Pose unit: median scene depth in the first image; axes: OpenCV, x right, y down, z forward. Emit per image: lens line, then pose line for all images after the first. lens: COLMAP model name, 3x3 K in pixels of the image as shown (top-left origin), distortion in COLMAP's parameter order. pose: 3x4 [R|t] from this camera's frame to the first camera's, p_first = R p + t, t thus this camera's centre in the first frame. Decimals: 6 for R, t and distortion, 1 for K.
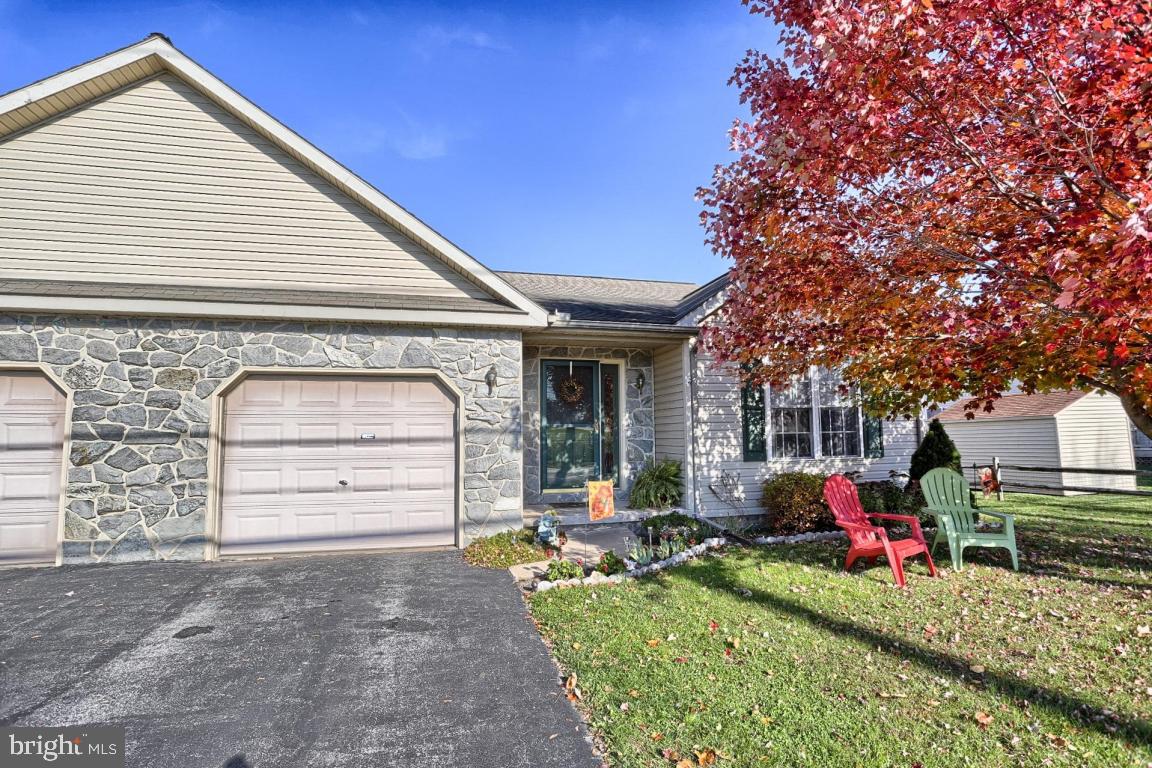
lens RADIAL K [[563.4, 0, 581.5], [0, 563.4, 447.6], [0, 0, 1]] dist [-0.061981, 0.021190]
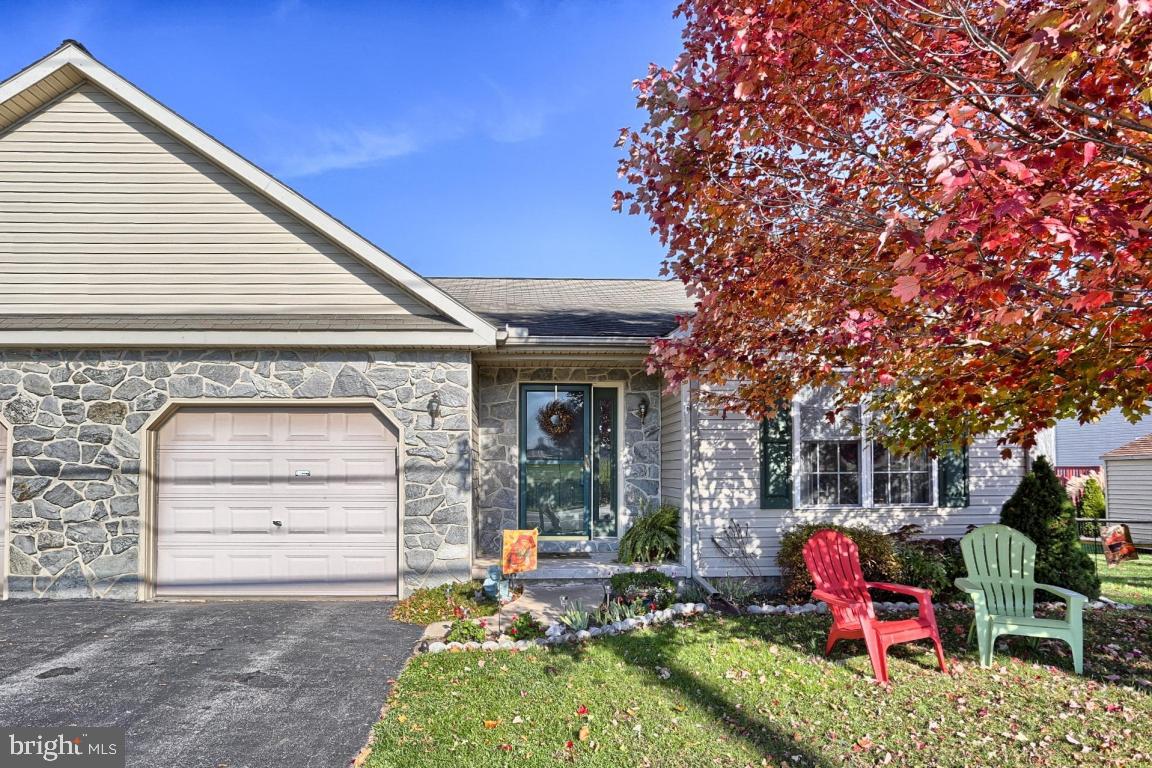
lens RADIAL K [[657.5, 0, 552.0], [0, 657.5, 523.1], [0, 0, 1]] dist [-0.035247, 0.011924]
pose [[0.976690, 0.024835, -0.213214, 0.235306], [-0.012362, 0.998144, 0.059636, -0.007861], [0.214299, -0.055610, 0.975184, 0.038649]]
